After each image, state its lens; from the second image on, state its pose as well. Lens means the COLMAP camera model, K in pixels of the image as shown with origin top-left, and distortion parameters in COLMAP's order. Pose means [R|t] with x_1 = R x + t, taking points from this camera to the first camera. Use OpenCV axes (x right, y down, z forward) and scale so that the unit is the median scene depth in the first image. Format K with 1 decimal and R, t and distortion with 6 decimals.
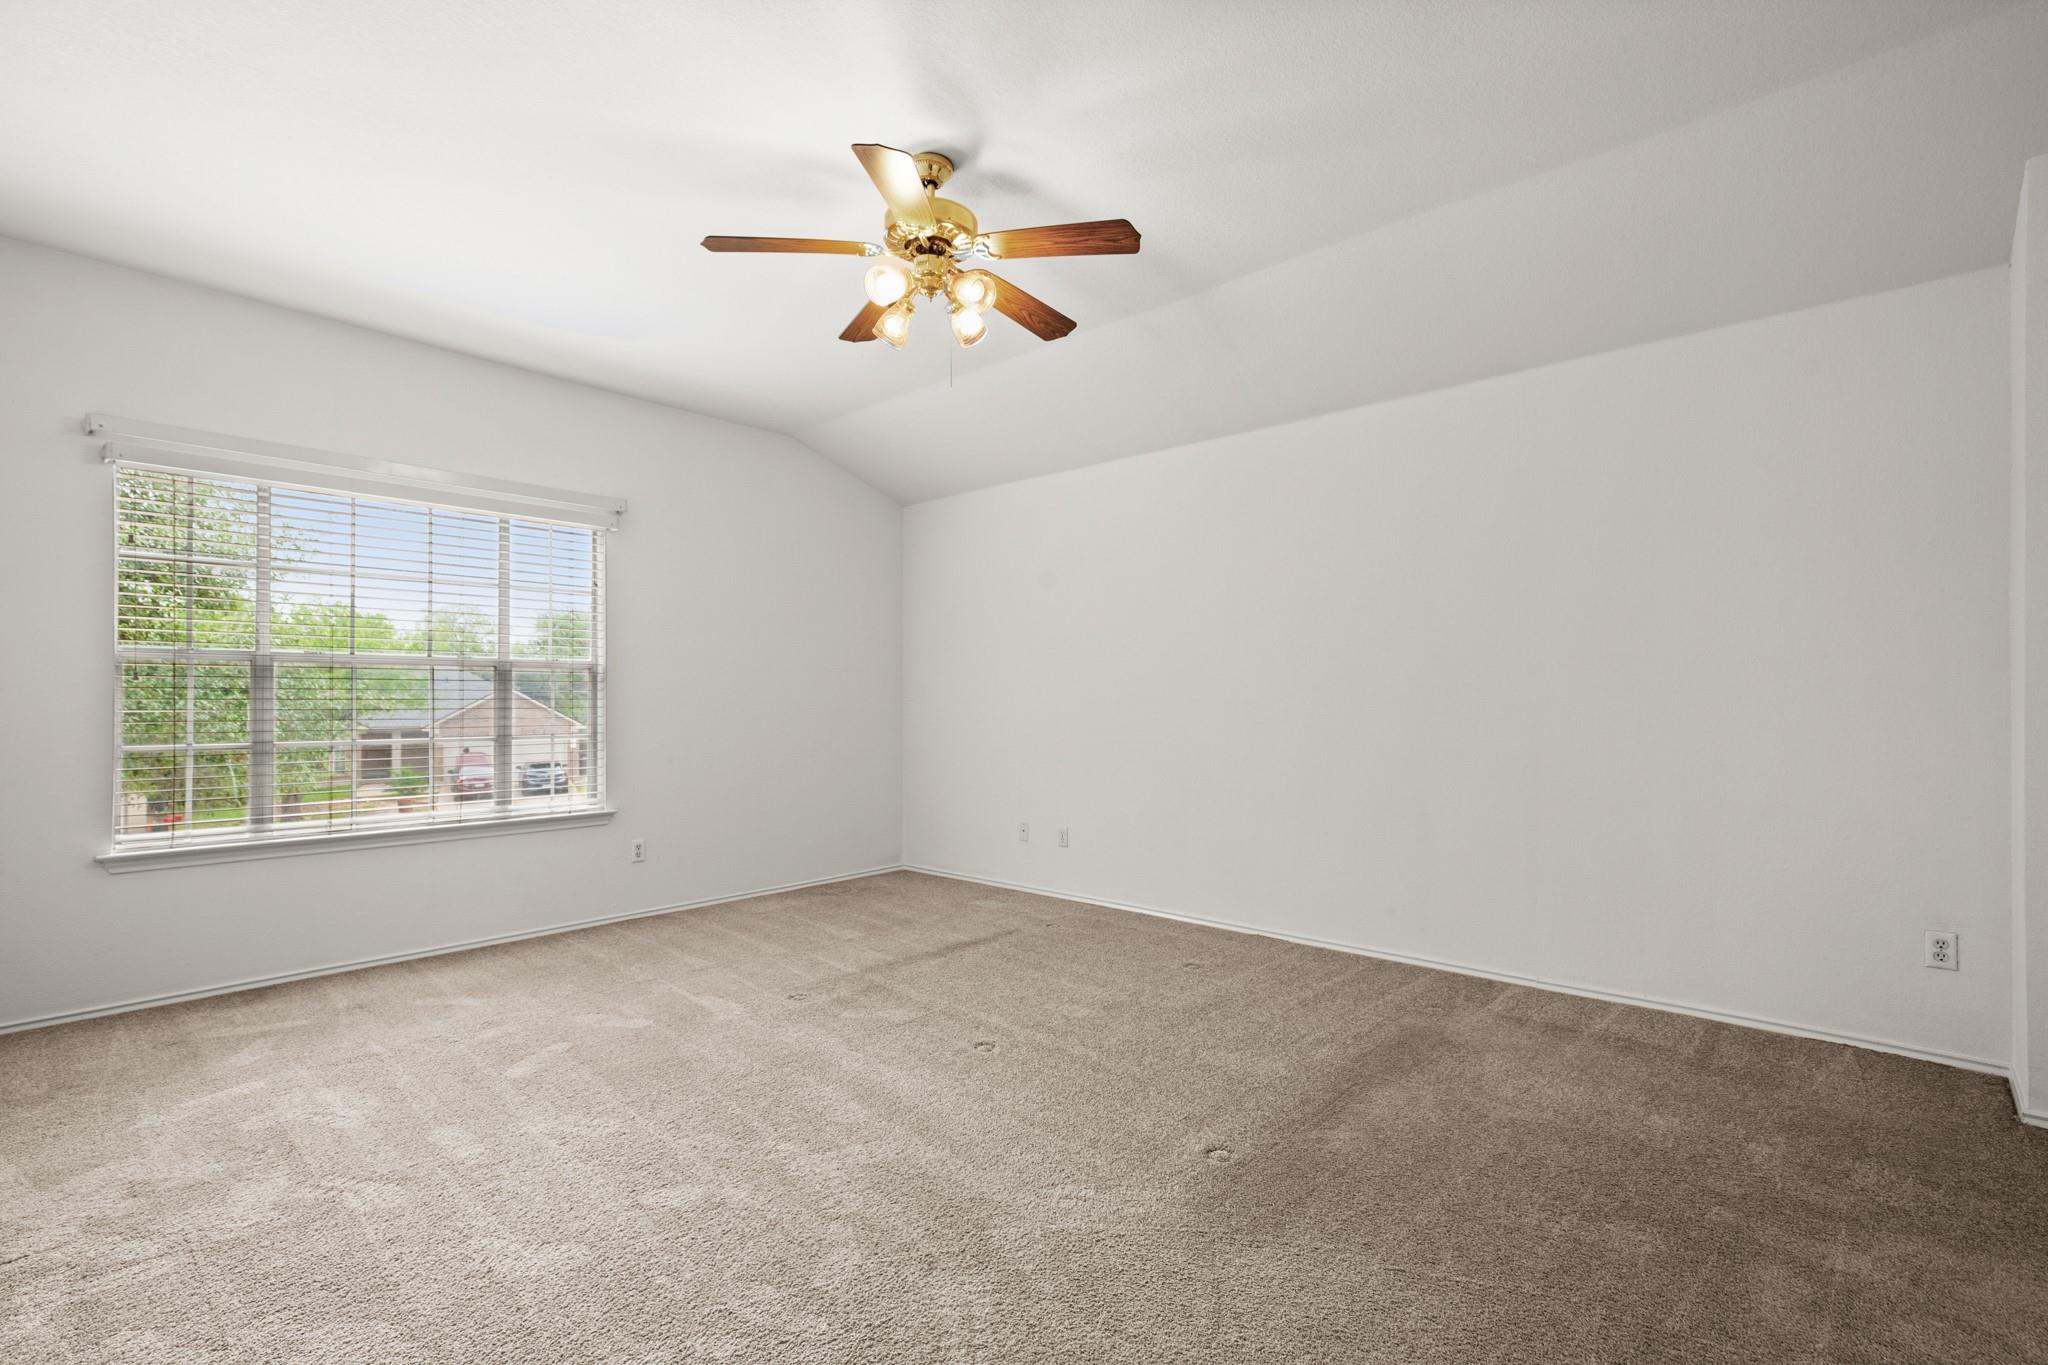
lens RADIAL K [[923.0, 0, 1030.9], [0, 923.0, 687.5], [0, 0, 1]] dist [-0.001230, -0.000041]
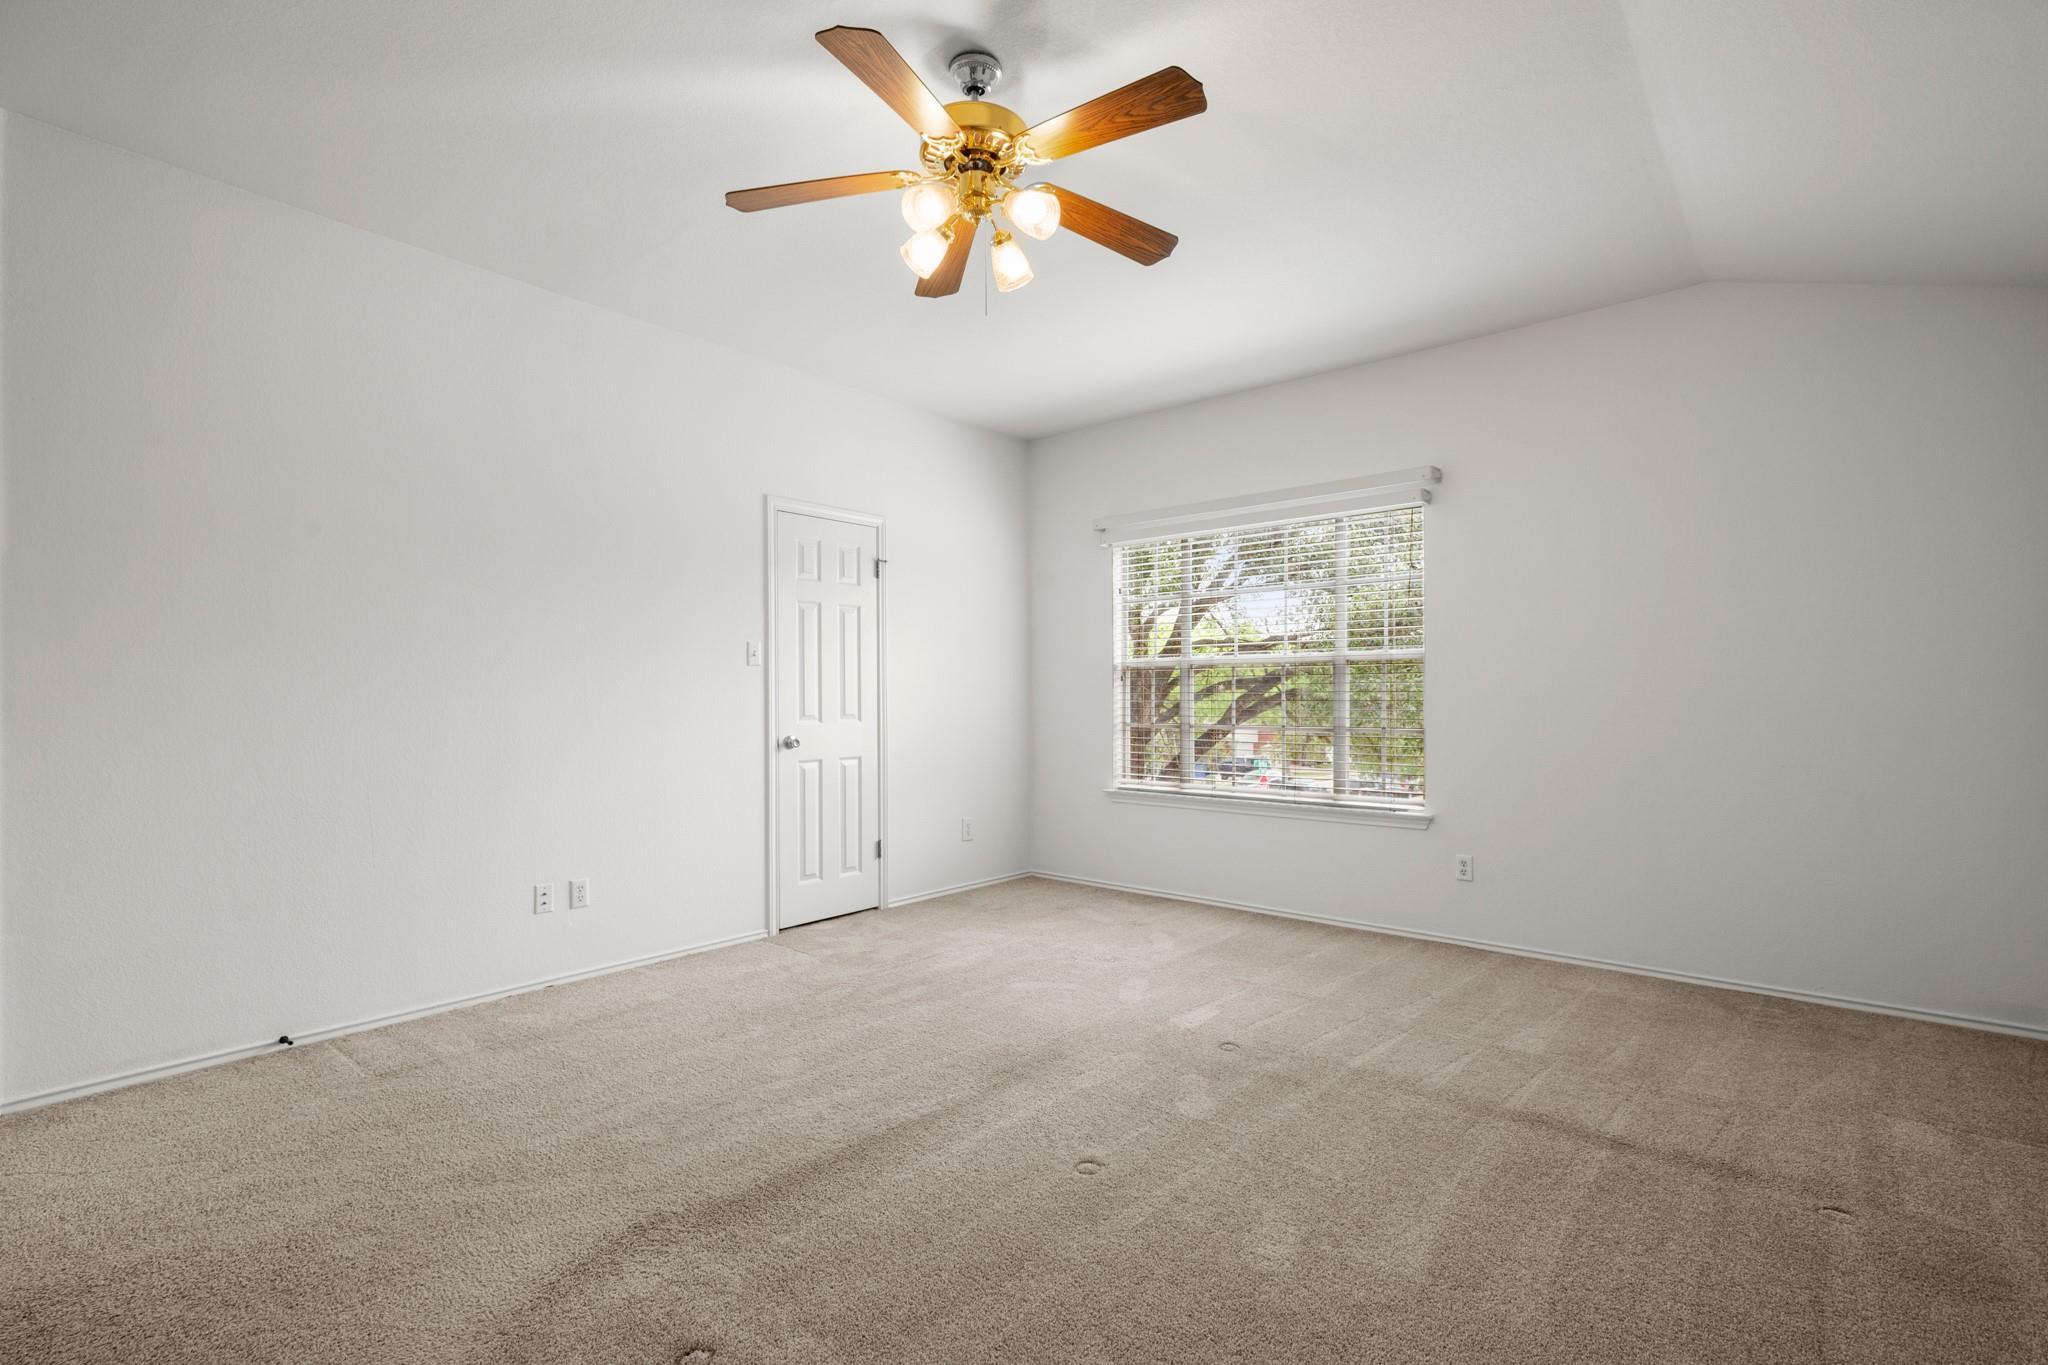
lens RADIAL K [[923.0, 0, 1030.9], [0, 923.0, 689.3], [0, 0, 1]] dist [-0.001230, -0.000041]
pose [[0.033007, -0.000274, -0.999455, 0.566666], [0.015103, 0.999886, 0.000225, 0.006596], [0.999341, -0.015102, 0.033007, 0.774781]]
